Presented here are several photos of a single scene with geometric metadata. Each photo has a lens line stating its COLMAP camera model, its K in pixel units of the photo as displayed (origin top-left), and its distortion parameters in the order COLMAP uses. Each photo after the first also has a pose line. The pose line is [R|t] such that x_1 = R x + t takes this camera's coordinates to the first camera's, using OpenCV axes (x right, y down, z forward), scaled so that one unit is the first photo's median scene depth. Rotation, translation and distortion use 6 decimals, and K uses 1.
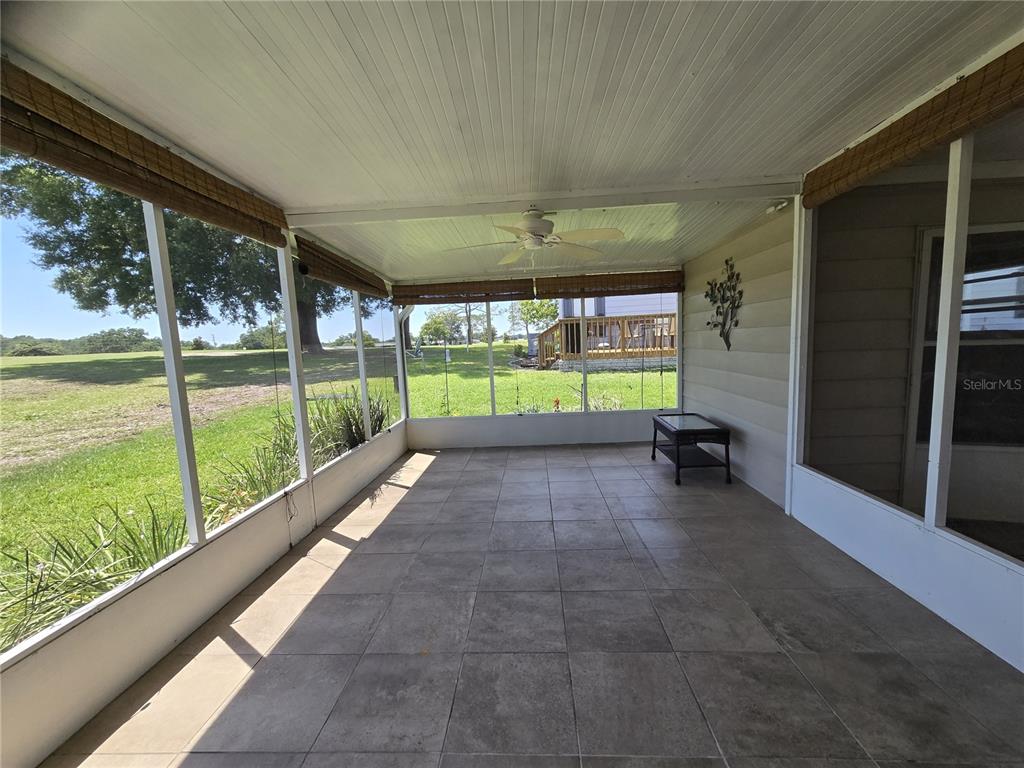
lens RADIAL K [[422.2, 0, 515.9], [0, 422.2, 388.8], [0, 0, 1]] dist [0.000230, 0.000877]
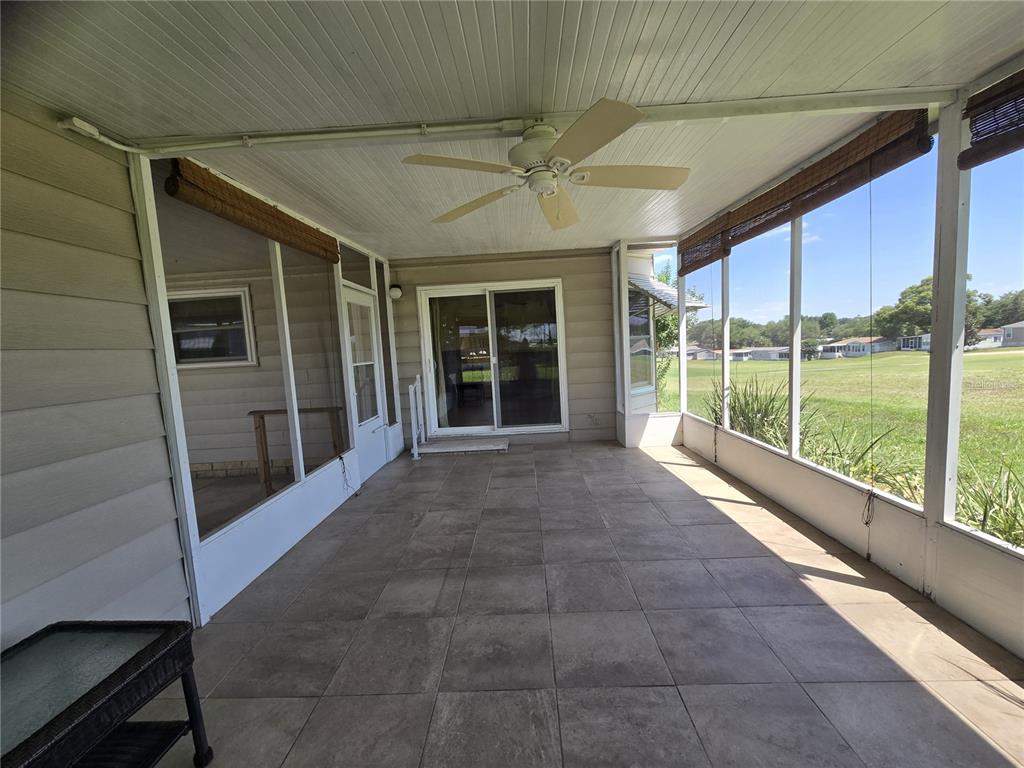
lens RADIAL K [[422.2, 0, 515.9], [0, 422.2, 388.8], [0, 0, 1]] dist [0.000230, 0.000877]
pose [[-0.994972, 0.099515, -0.011297, 0.156433], [0.094912, 0.972887, 0.210908, -0.233113], [0.031979, 0.208775, -0.977441, 2.210918]]
